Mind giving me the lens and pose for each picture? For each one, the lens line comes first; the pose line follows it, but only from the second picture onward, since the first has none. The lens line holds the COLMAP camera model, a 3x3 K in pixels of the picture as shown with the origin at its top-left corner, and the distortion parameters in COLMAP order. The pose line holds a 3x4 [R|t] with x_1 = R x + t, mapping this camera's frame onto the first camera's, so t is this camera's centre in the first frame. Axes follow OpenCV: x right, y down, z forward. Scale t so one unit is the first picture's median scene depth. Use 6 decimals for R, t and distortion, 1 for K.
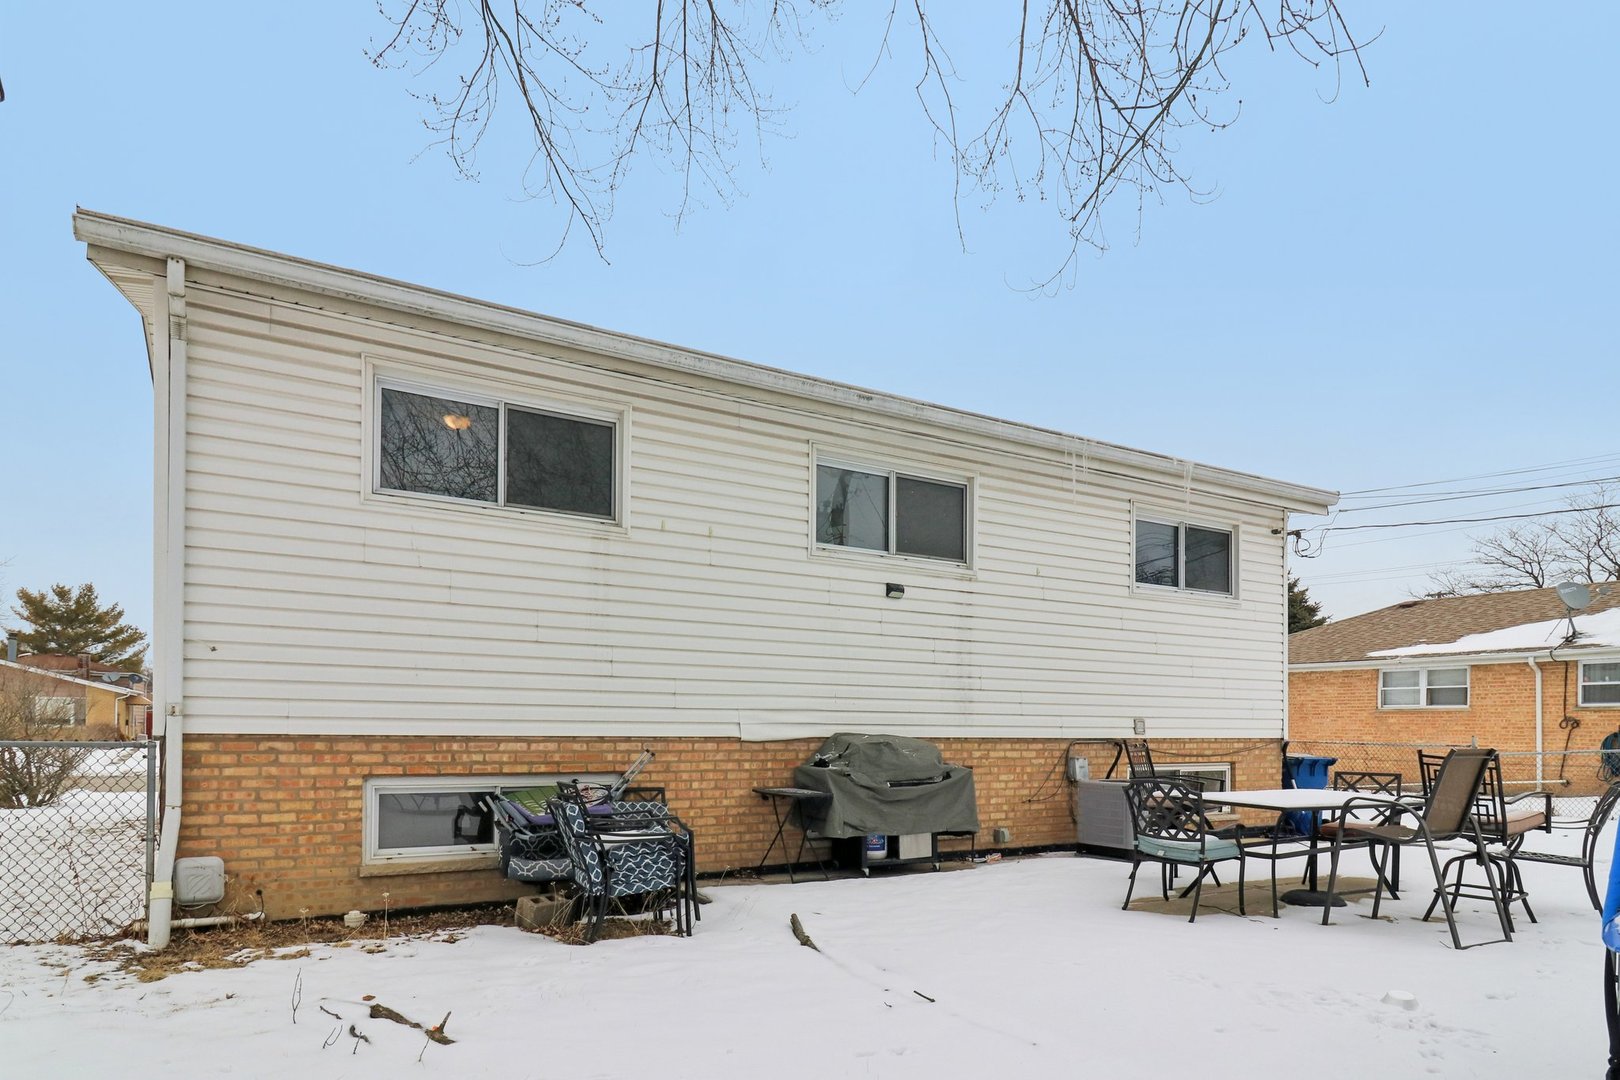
lens RADIAL K [[1110.2, 0, 810.0], [0, 1110.2, 572.0], [0, 0, 1]] dist [-0.001072, -0.000433]
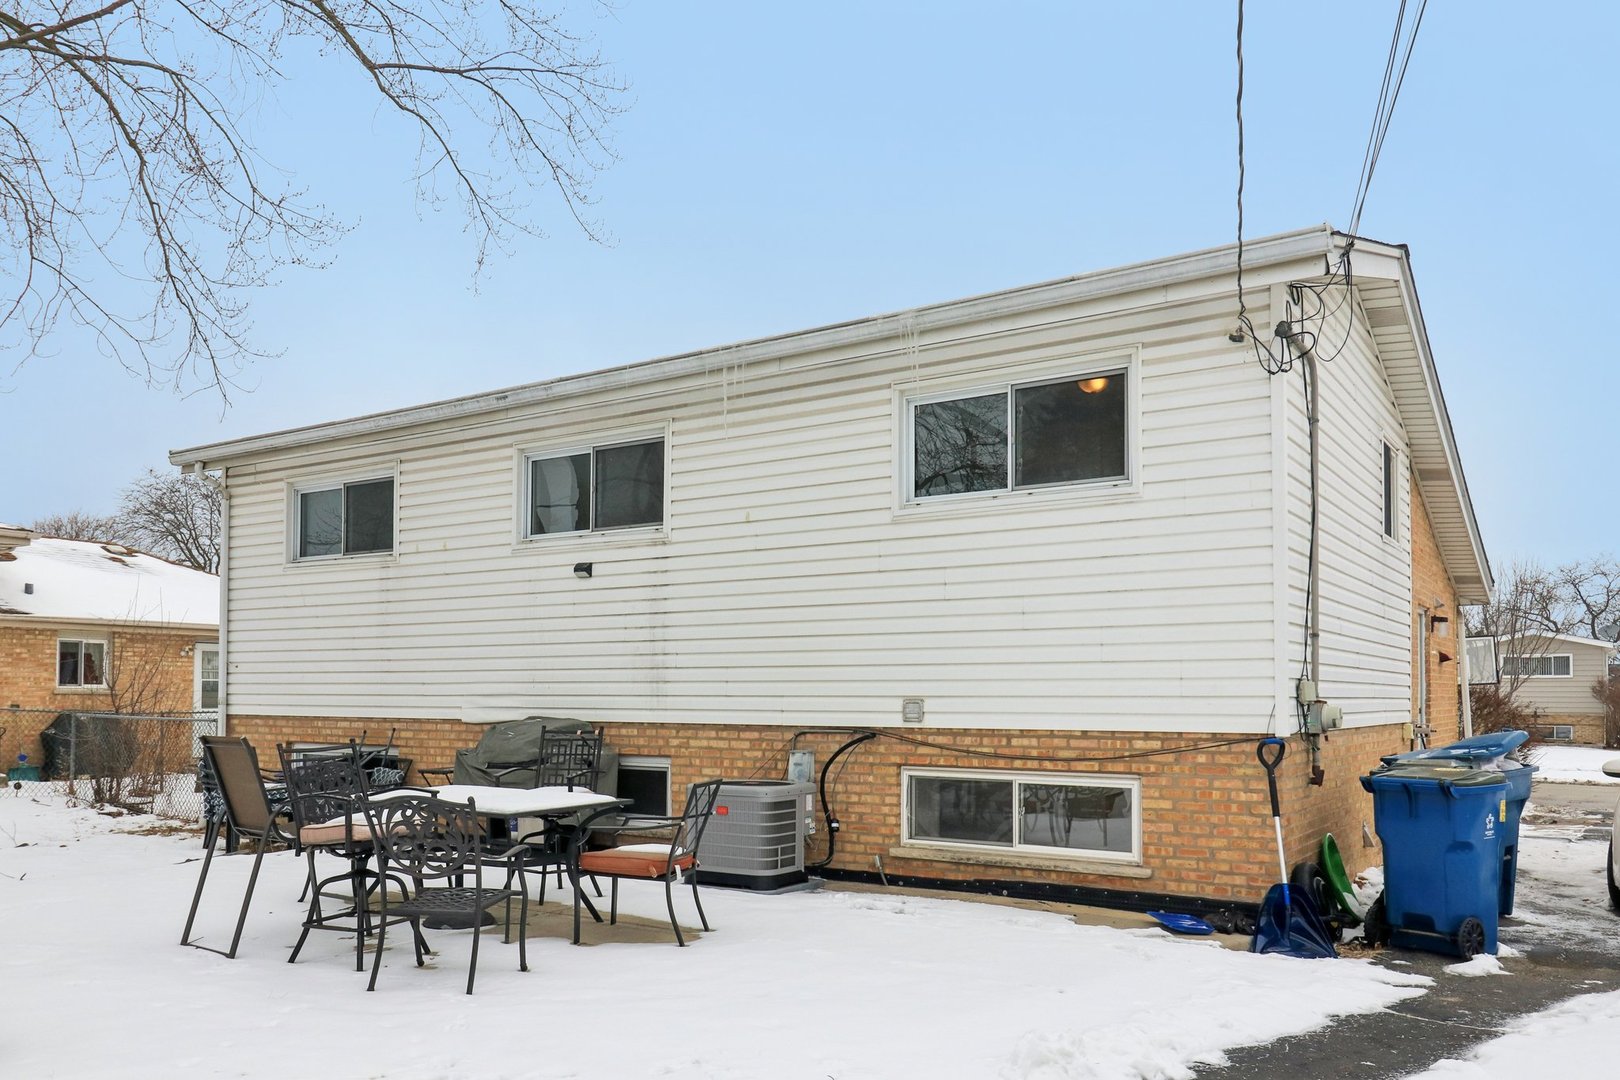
lens RADIAL K [[1217.5, 0, 810.0], [0, 1217.5, 540.0], [0, 0, 1]] dist [0.007843, 0.001644]
pose [[0.369183, -0.136761, -0.919239, 1.075253], [0.119274, 0.987906, -0.099074, 0.113911], [0.921671, -0.073065, 0.381030, 0.739861]]
